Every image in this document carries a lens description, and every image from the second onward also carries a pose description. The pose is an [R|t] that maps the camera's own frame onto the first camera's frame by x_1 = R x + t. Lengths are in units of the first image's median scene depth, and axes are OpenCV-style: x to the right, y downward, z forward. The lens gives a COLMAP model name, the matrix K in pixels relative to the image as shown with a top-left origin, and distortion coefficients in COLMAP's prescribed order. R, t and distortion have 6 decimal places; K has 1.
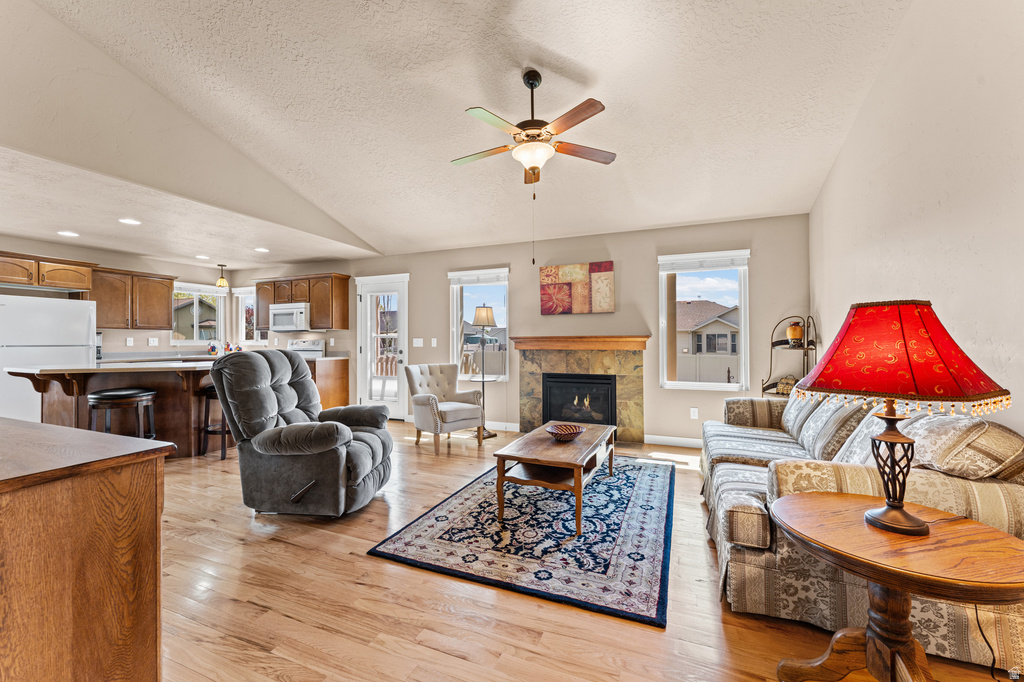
lens RADIAL K [[408.3, 0, 507.3], [0, 408.3, 337.6], [0, 0, 1]] dist [-0.000057, 0.000083]
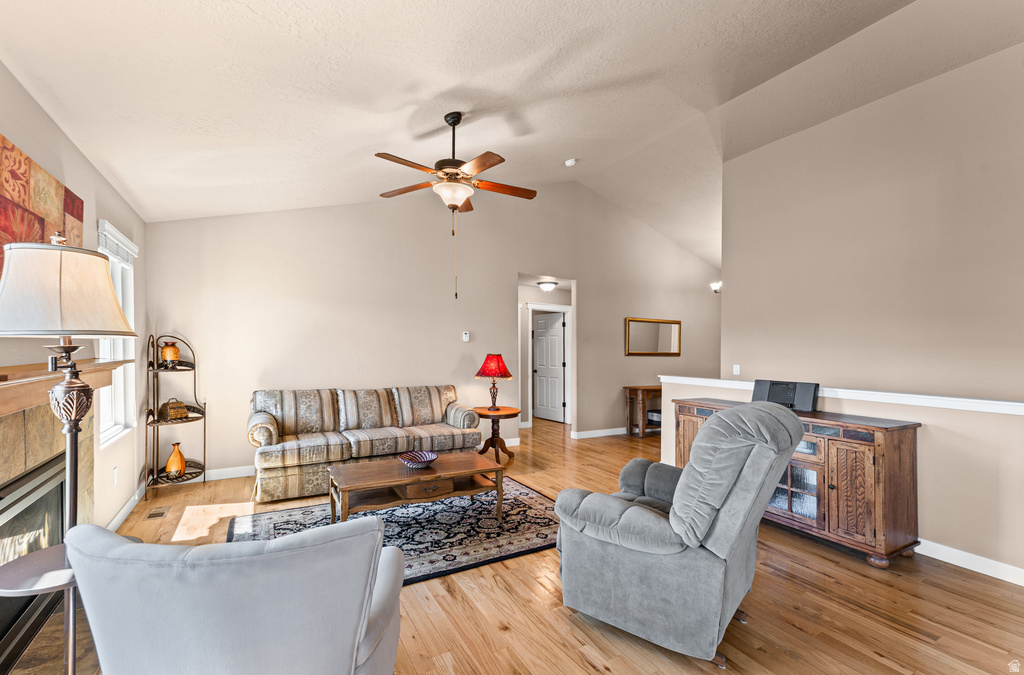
lens RADIAL K [[435.9, 0, 501.6], [0, 435.9, 362.5], [0, 0, 1]] dist [0.000155, -0.000011]
pose [[-0.792241, -0.032948, 0.609318, -0.482226], [-0.023651, 0.999449, 0.023293, -0.030883], [-0.609750, 0.004042, -0.792584, 1.240274]]
